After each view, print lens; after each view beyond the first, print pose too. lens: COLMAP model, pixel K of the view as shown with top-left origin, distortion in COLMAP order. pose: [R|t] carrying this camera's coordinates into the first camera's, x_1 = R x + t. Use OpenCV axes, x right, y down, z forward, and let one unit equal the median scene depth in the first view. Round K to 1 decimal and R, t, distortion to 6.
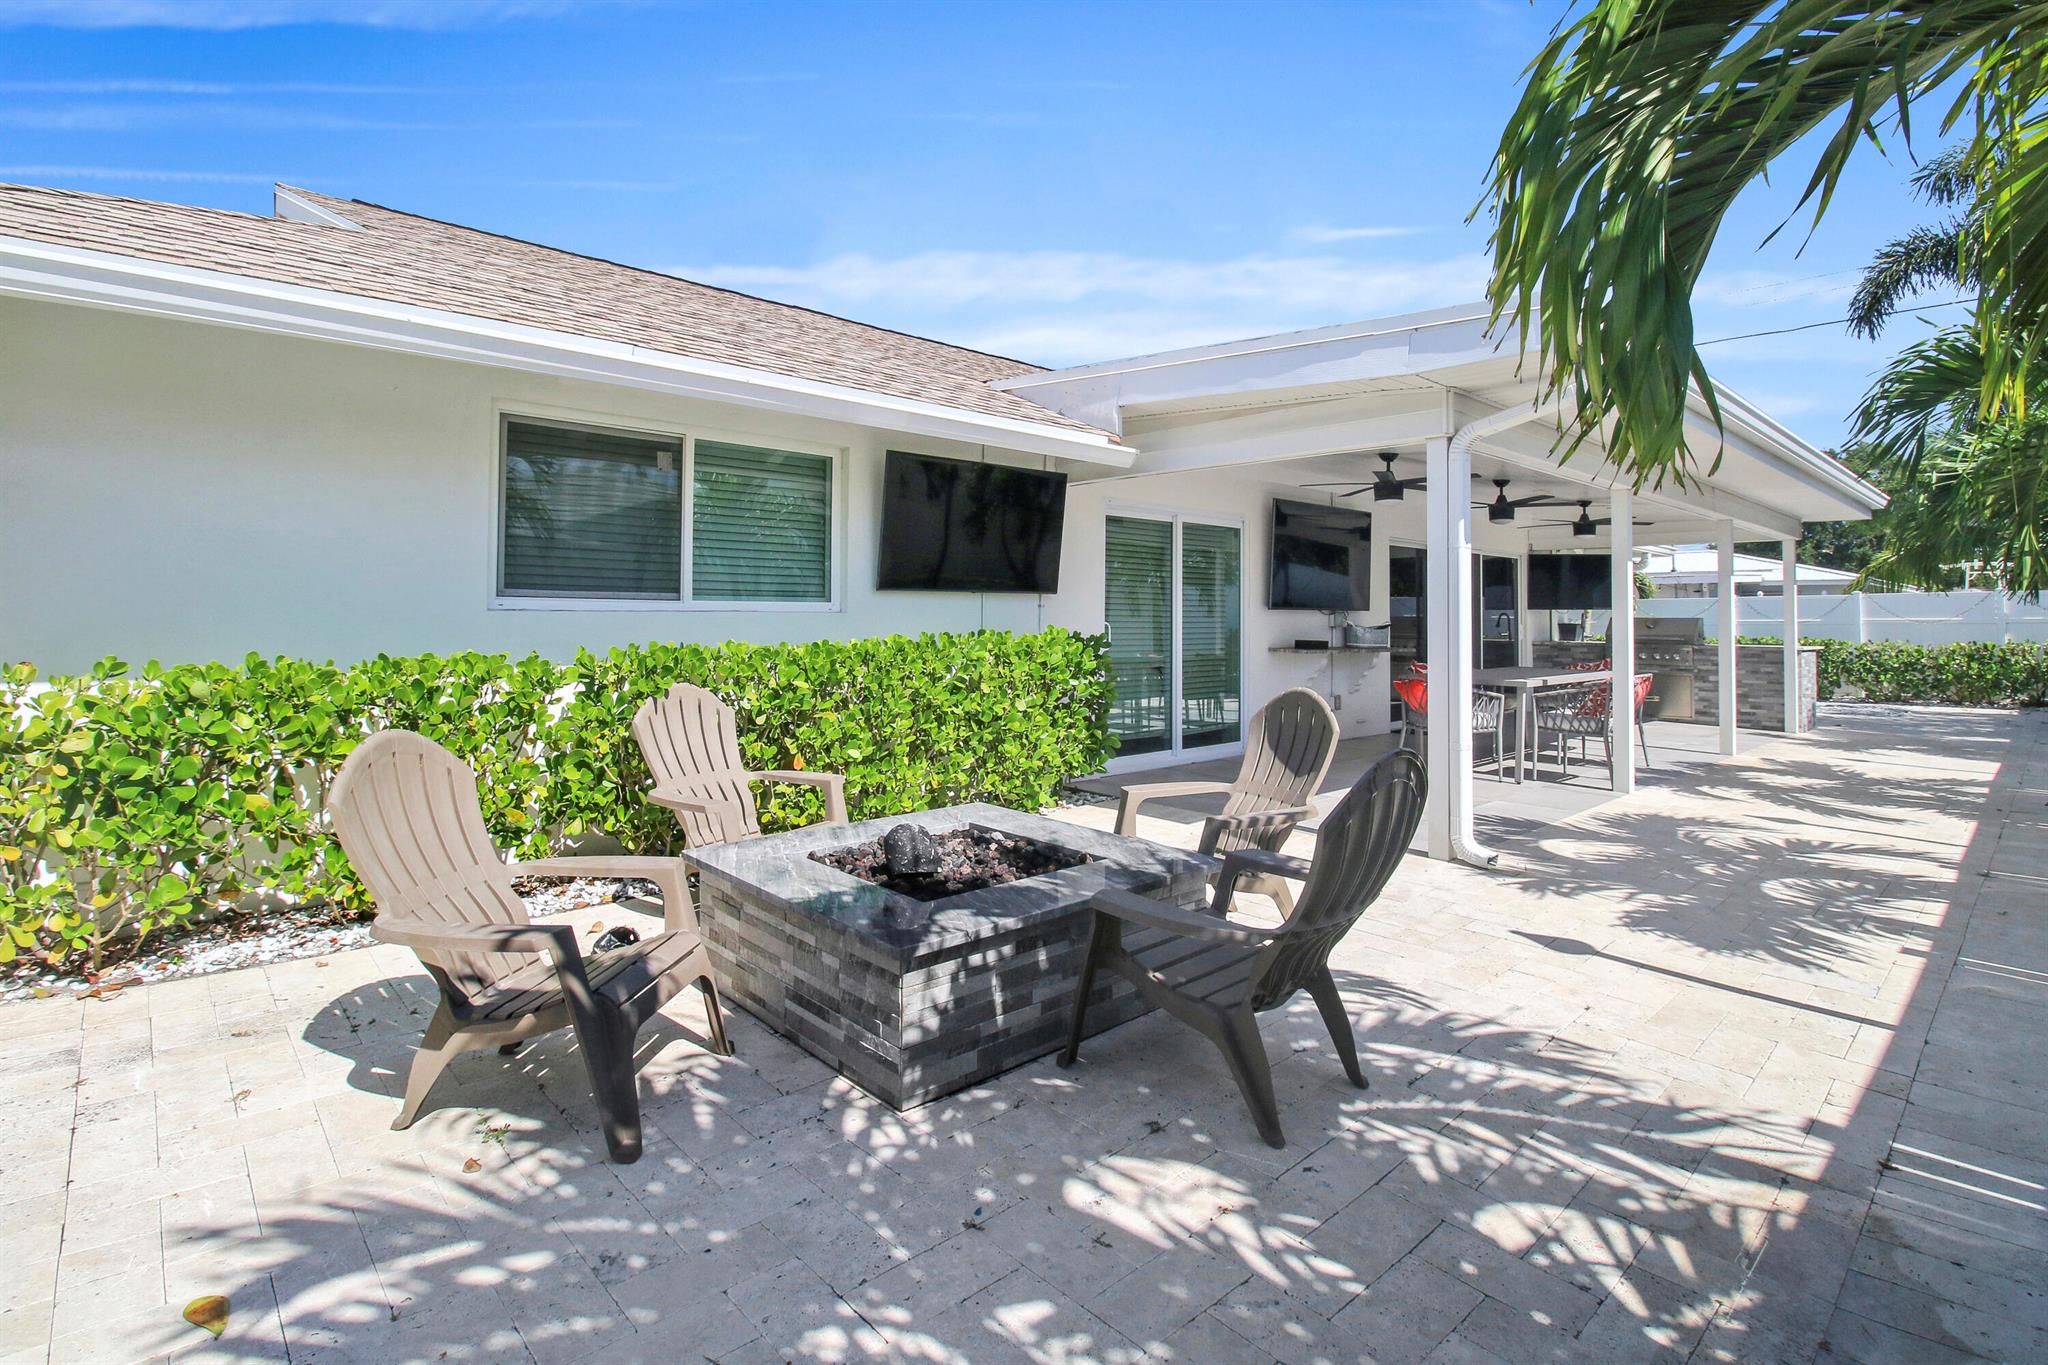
lens RADIAL K [[965.1, 0, 1026.6], [0, 965.1, 582.7], [0, 0, 1]] dist [-0.004733, -0.006194]
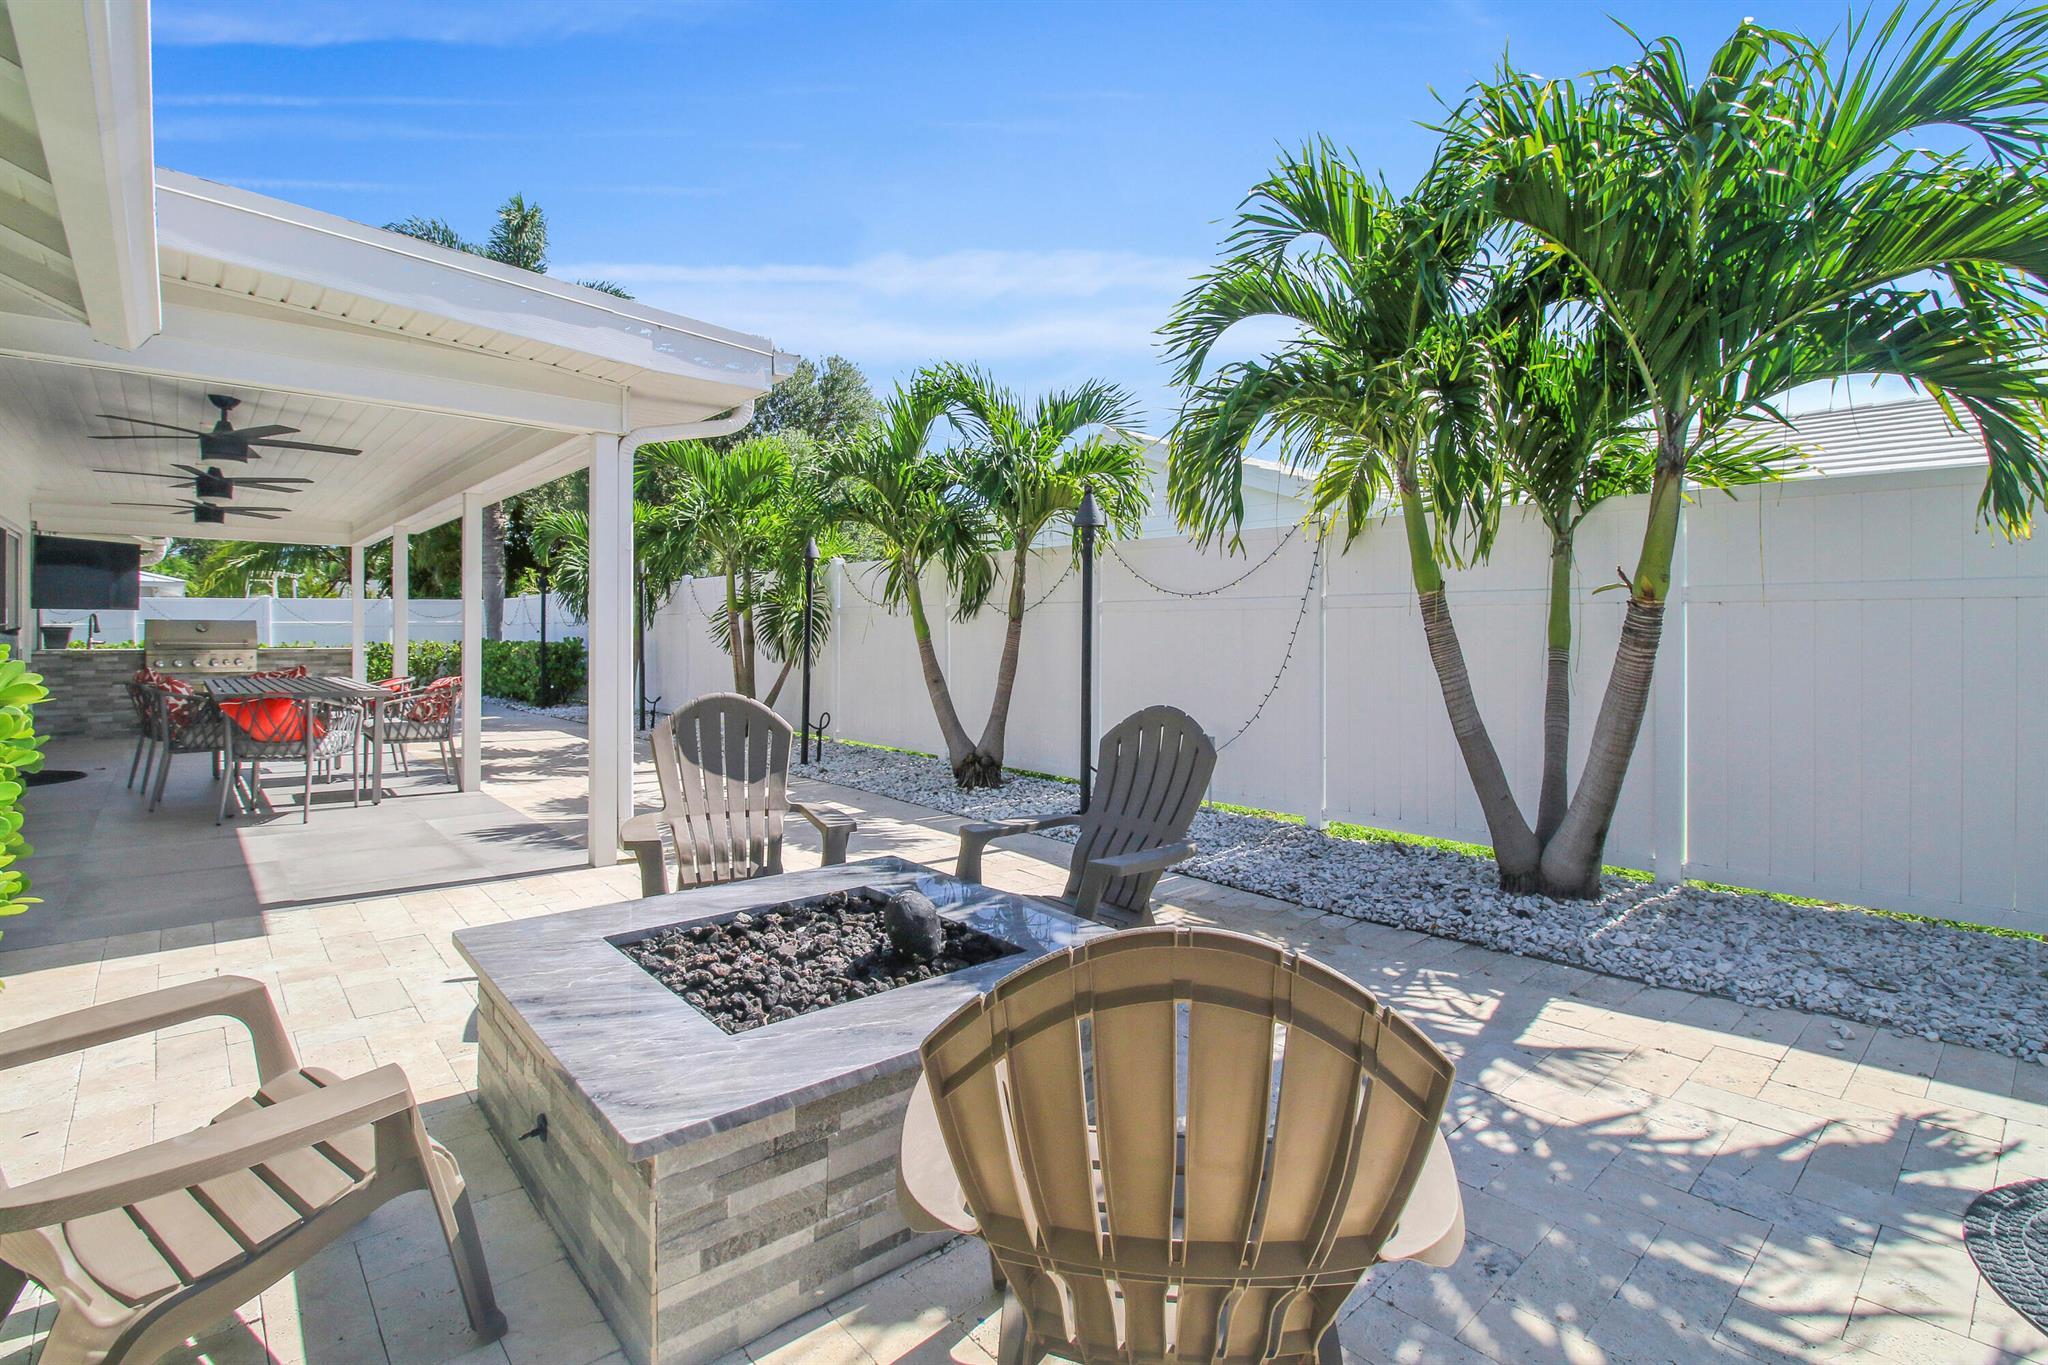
lens RADIAL K [[965.1, 0, 1018.0], [0, 965.1, 632.5], [0, 0, 1]] dist [-0.004733, -0.006194]
pose [[0.023544, -0.010053, 0.999672, -0.228240], [-0.038335, 0.999205, 0.010951, 0.009594], [-0.998988, -0.038581, 0.023140, 0.237964]]
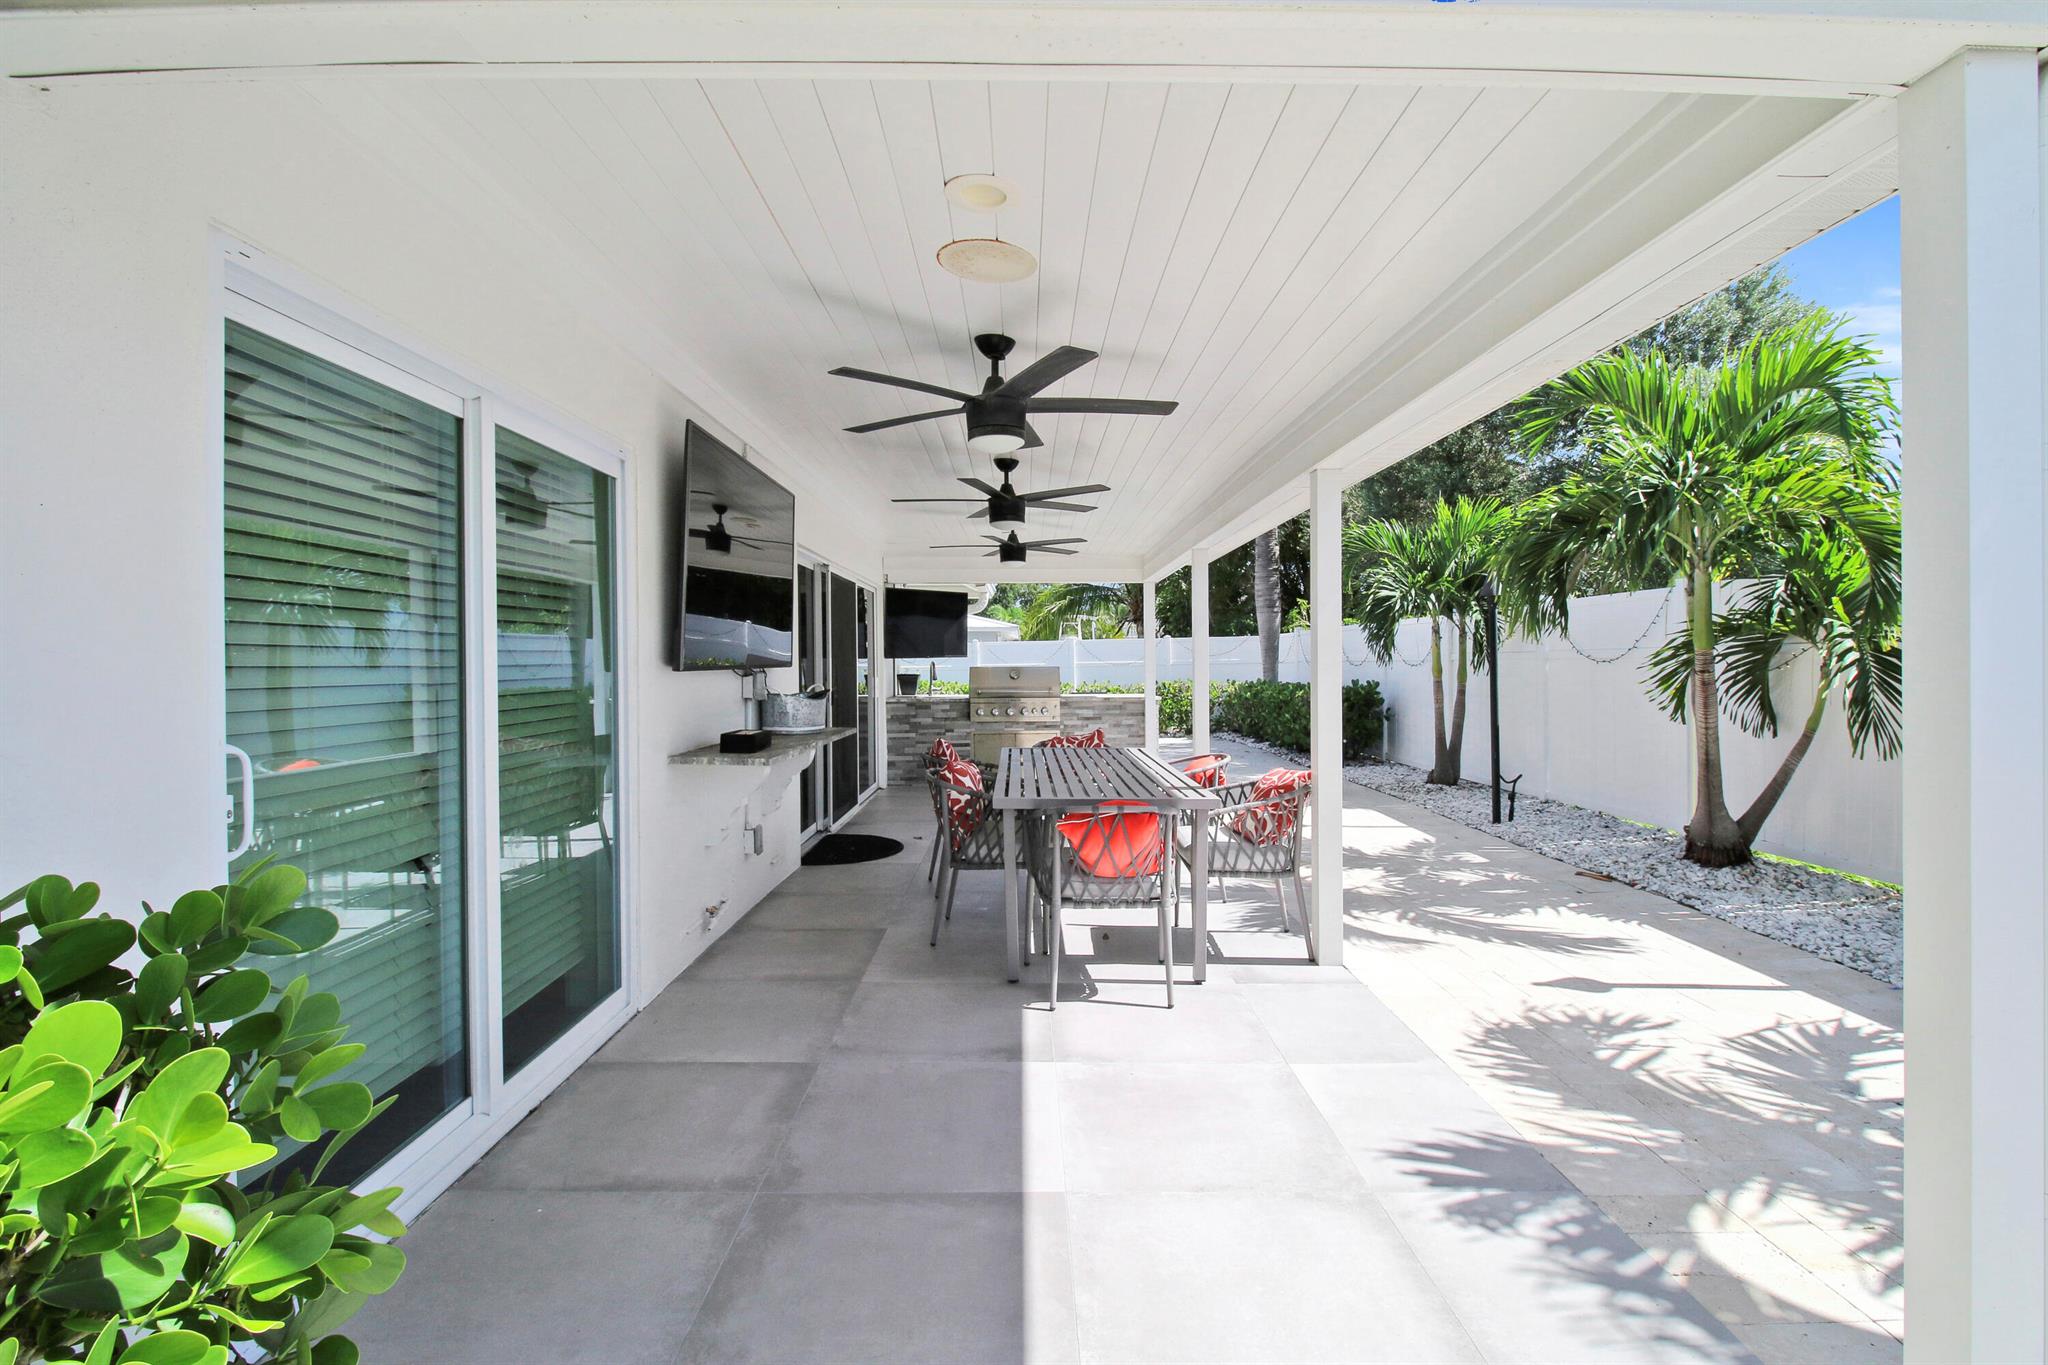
lens RADIAL K [[965.1, 0, 1026.8], [0, 965.1, 672.0], [0, 0, 1]] dist [-0.004733, -0.006194]
pose [[0.673154, -0.021968, 0.739176, 0.022125], [-0.013034, 0.999051, 0.041561, 0.005142], [-0.739387, -0.037611, 0.672229, 0.434036]]
